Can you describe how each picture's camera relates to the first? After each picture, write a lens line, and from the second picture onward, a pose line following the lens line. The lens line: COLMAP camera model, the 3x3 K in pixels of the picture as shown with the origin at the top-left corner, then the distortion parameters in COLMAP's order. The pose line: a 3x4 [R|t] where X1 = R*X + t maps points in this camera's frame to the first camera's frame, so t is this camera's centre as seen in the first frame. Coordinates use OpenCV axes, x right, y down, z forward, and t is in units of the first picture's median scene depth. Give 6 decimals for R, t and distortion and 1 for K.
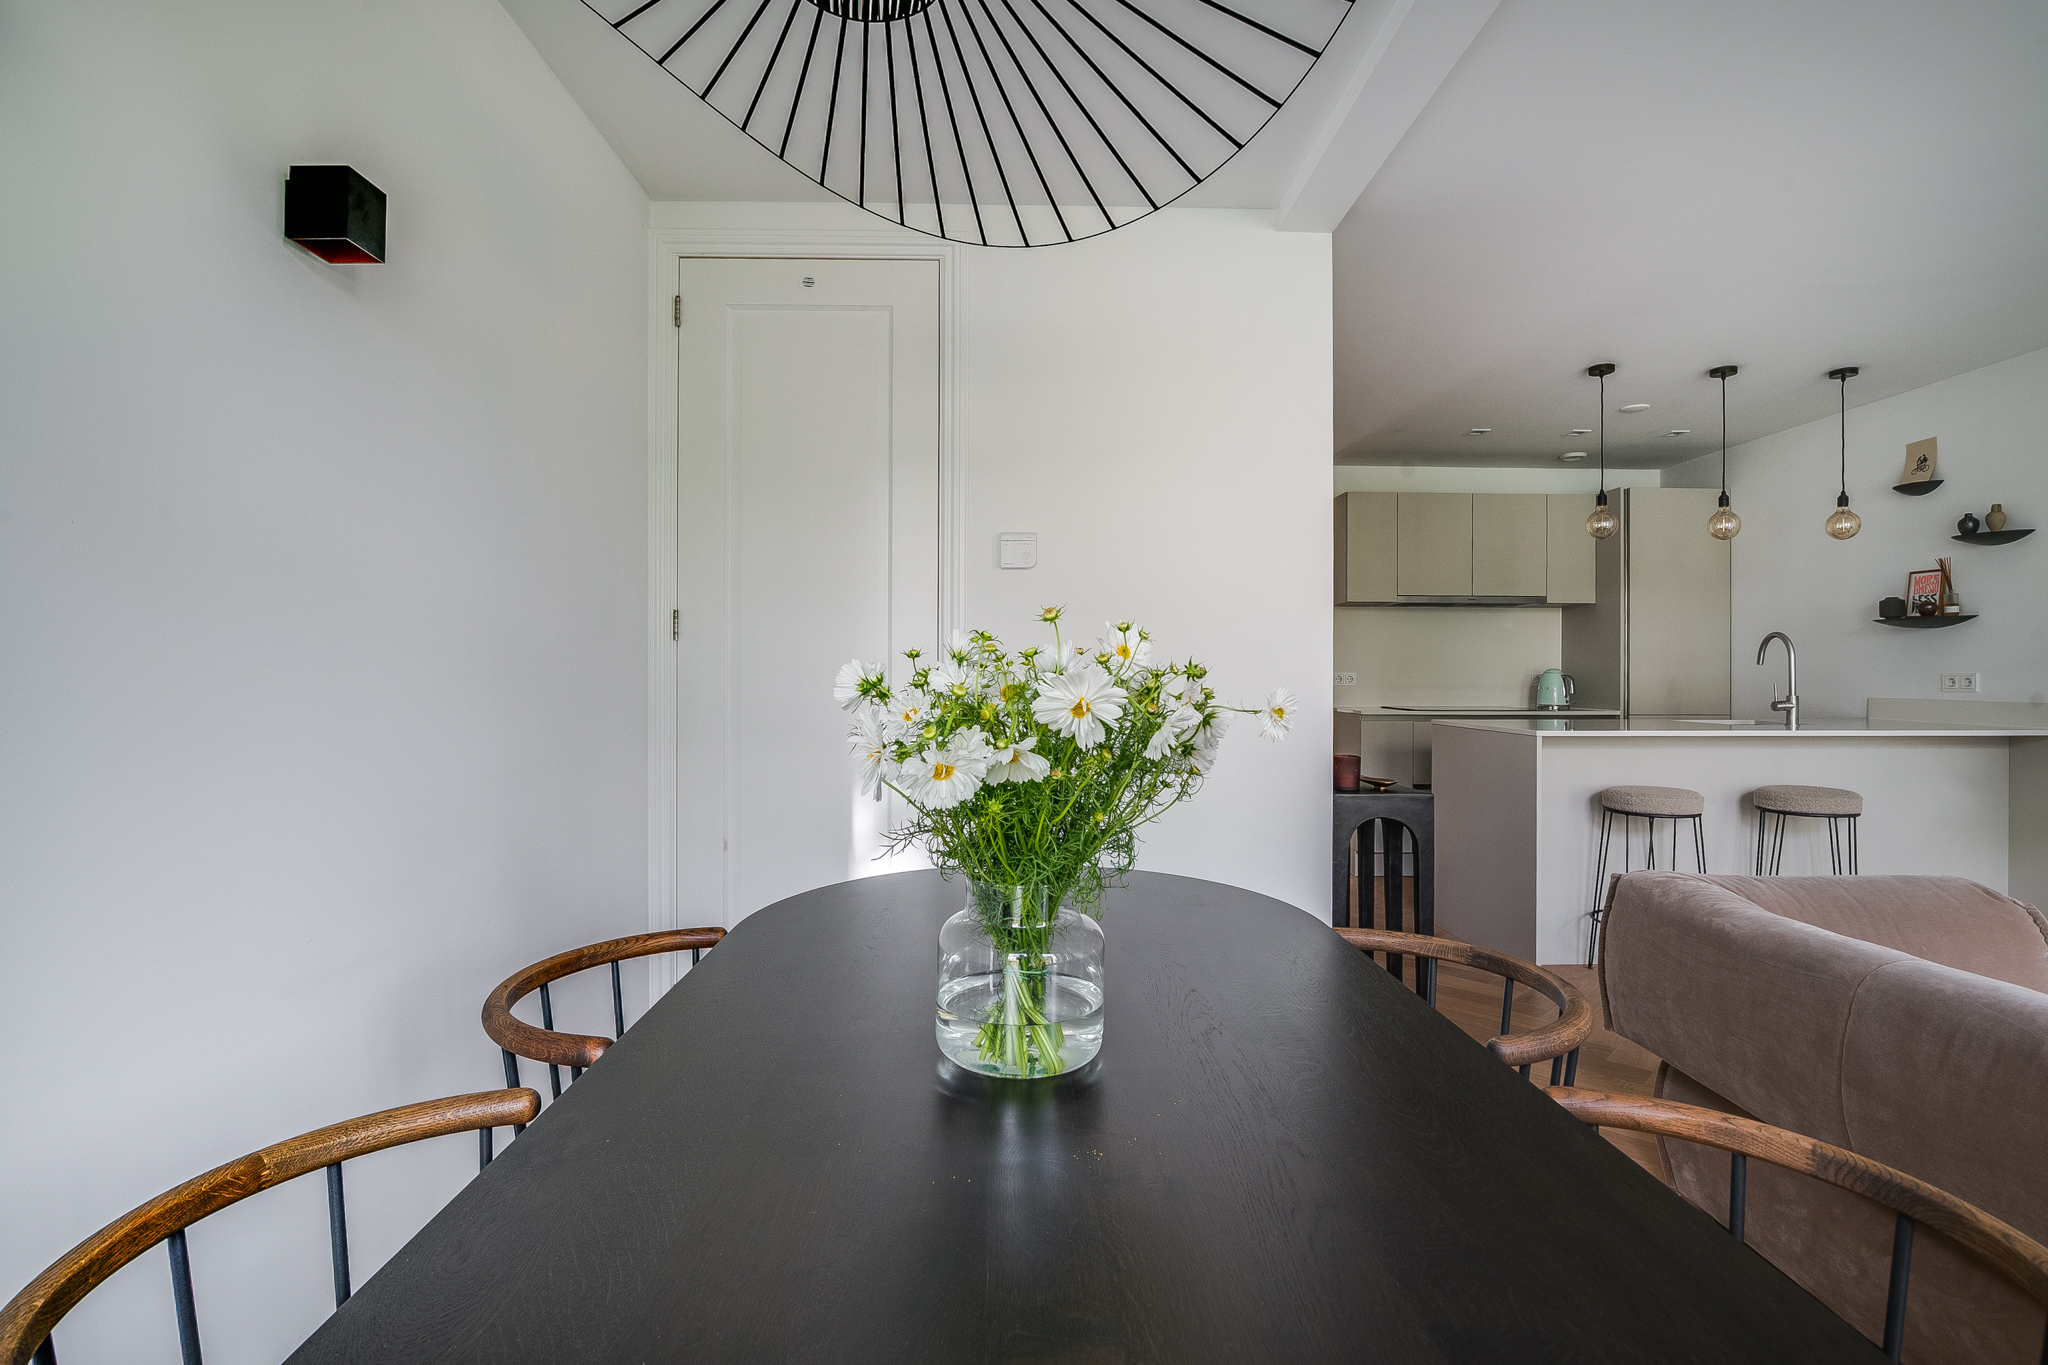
lens RADIAL K [[968.7, 0, 1032.6], [0, 968.7, 678.7], [0, 0, 1]] dist [-0.009694, 0.000755]
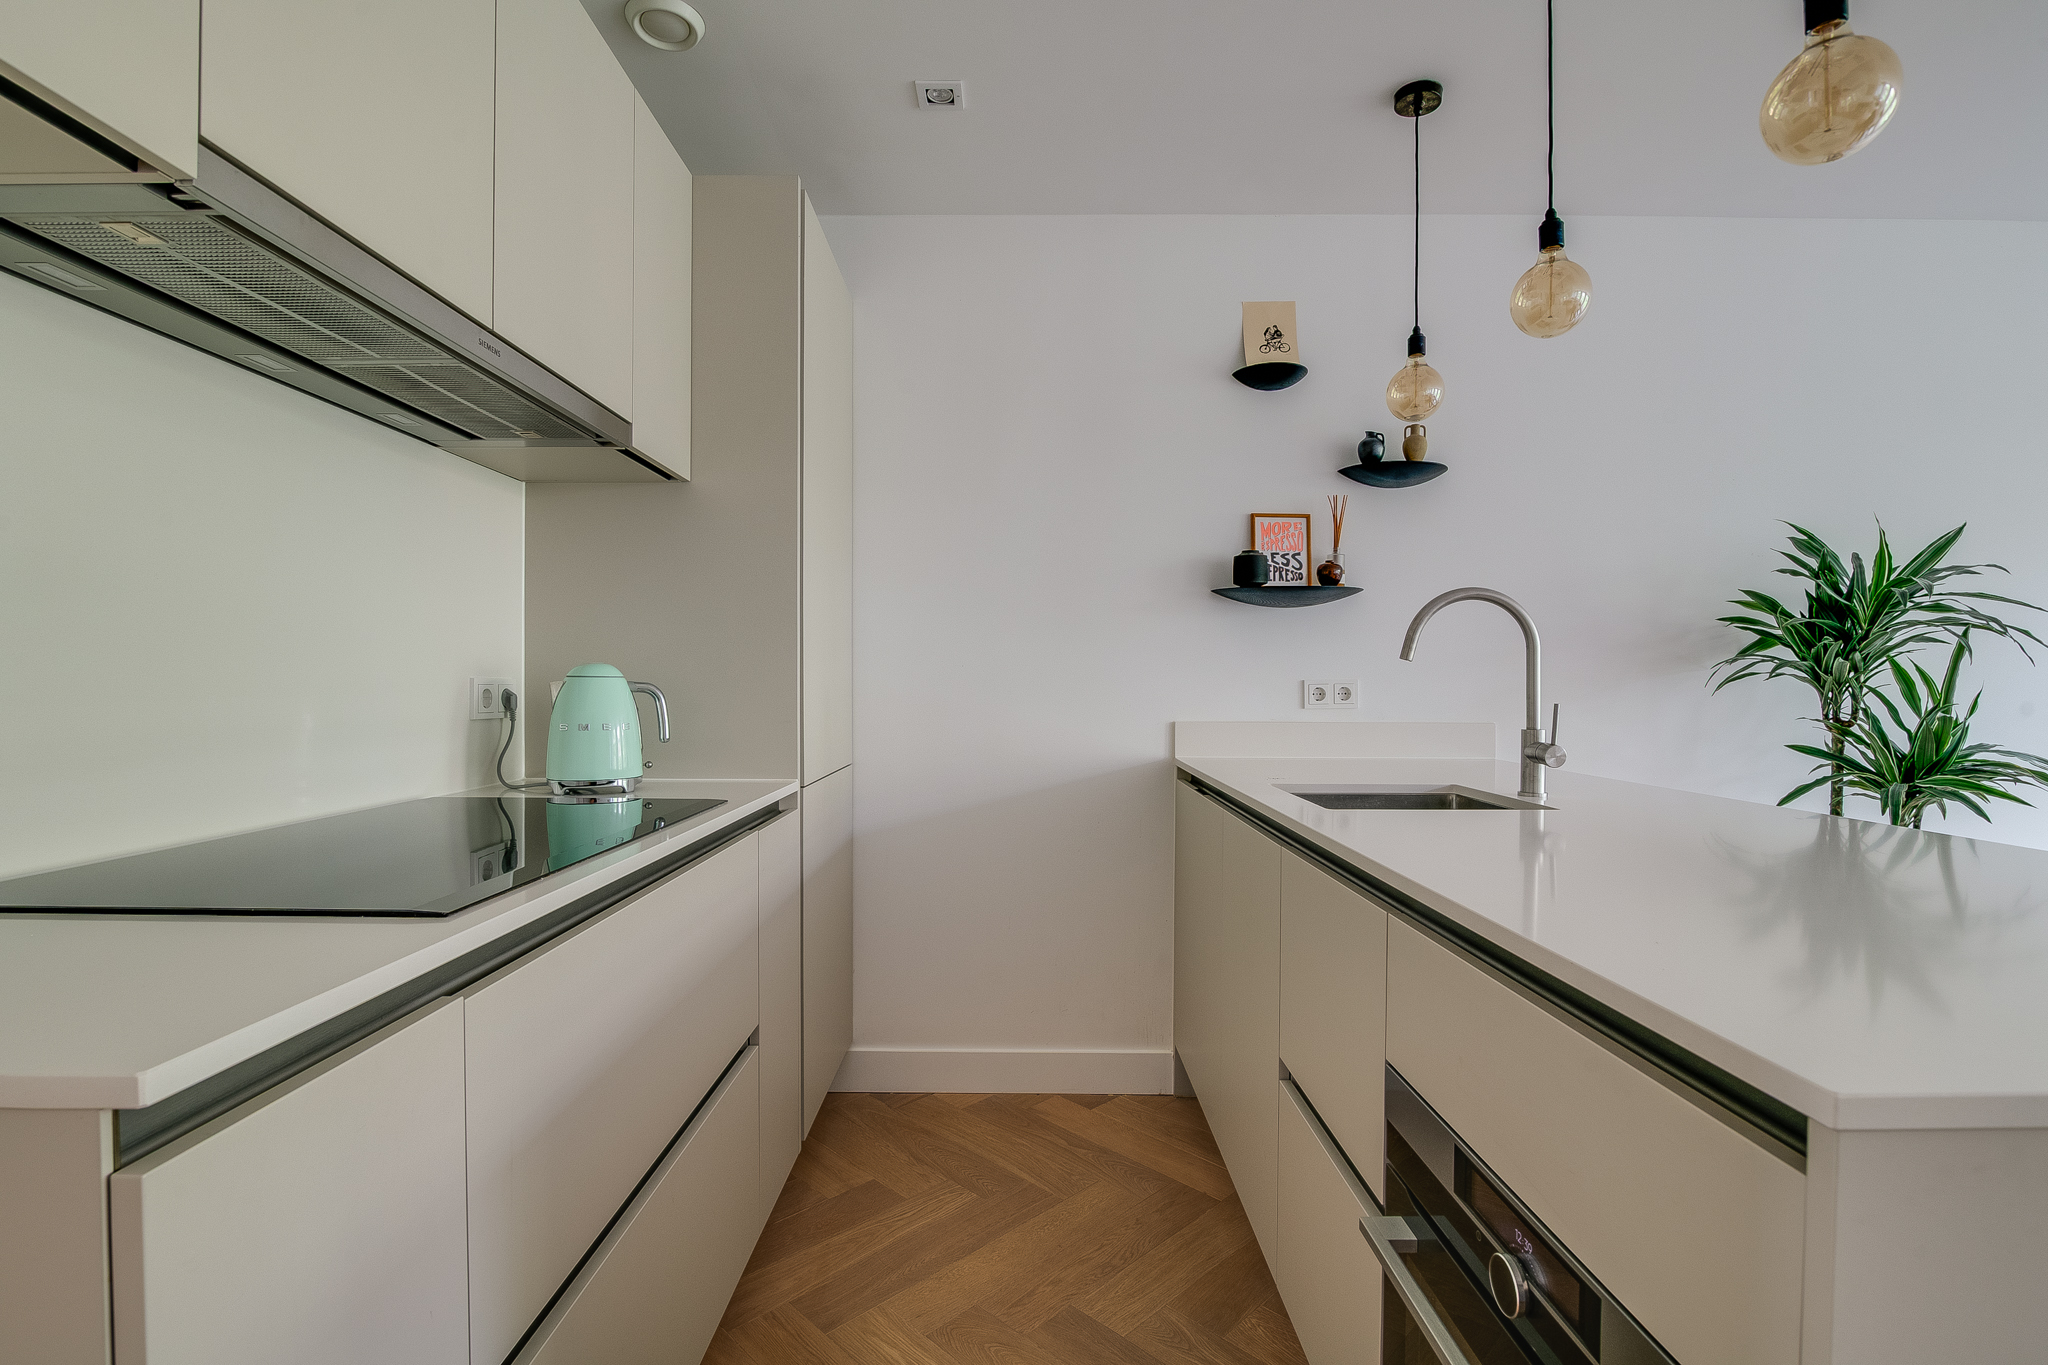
lens RADIAL K [[968.7, 0, 1032.6], [0, 968.7, 678.7], [0, 0, 1]] dist [-0.009694, 0.000755]
pose [[0.011160, 0.008410, 0.999902, 0.328862], [0.001916, 0.999963, -0.008432, -0.002141], [-0.999936, 0.002010, 0.011143, 1.219368]]
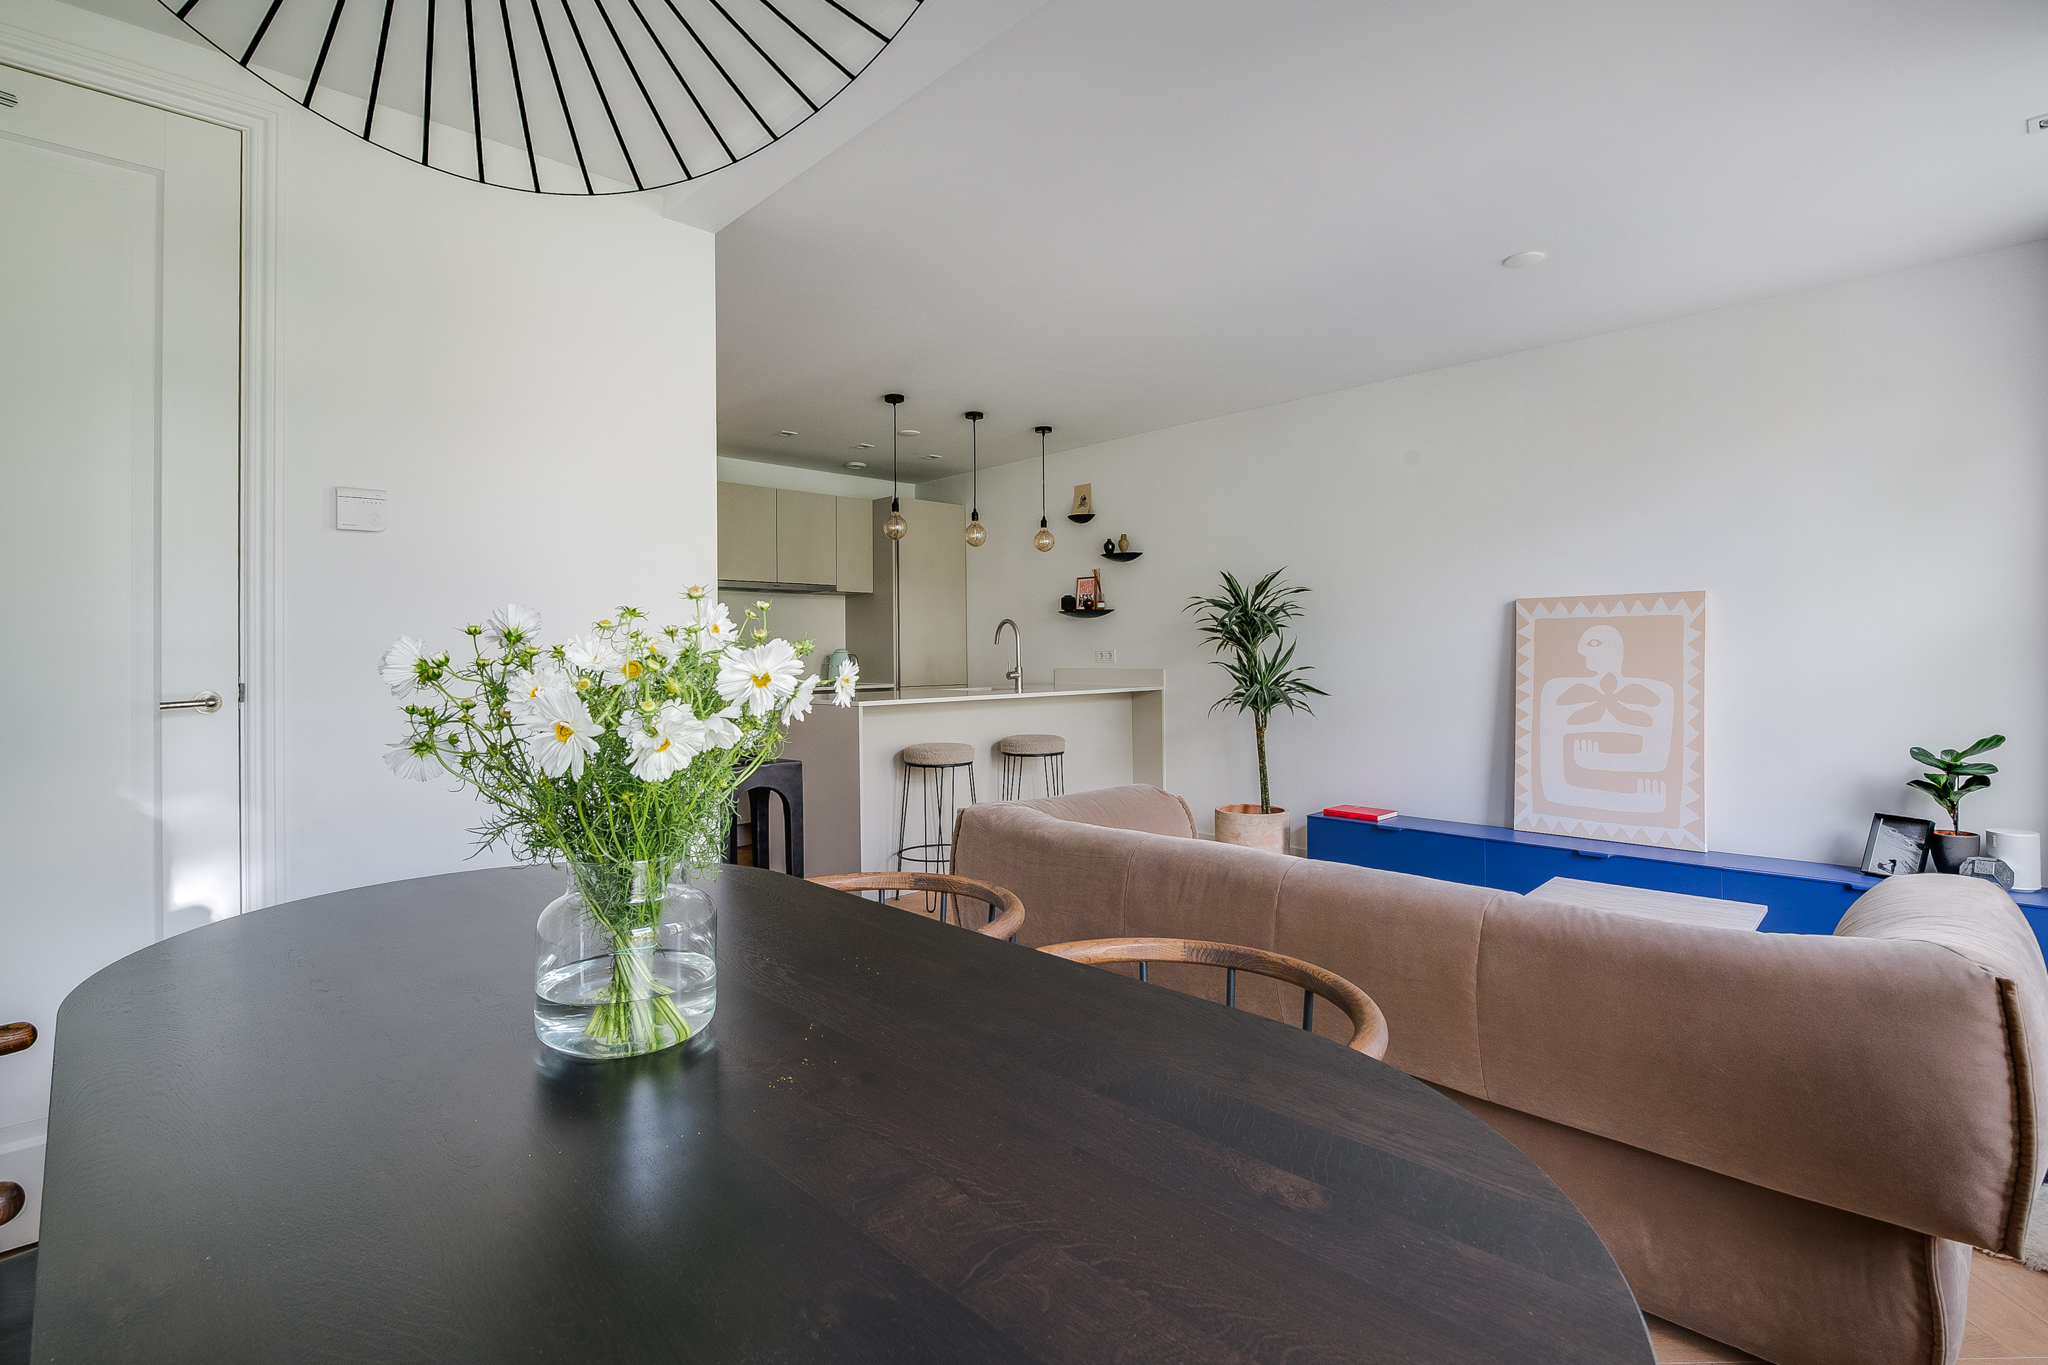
lens RADIAL K [[981.9, 0, 1027.4], [0, 981.9, 651.5], [0, 0, 1]] dist [-0.003647, -0.000192]
pose [[0.738015, -0.008742, 0.674728, -0.116816], [0.015865, 0.999864, -0.004399, 0.002035], [-0.674598, 0.013951, 0.738053, -0.006743]]
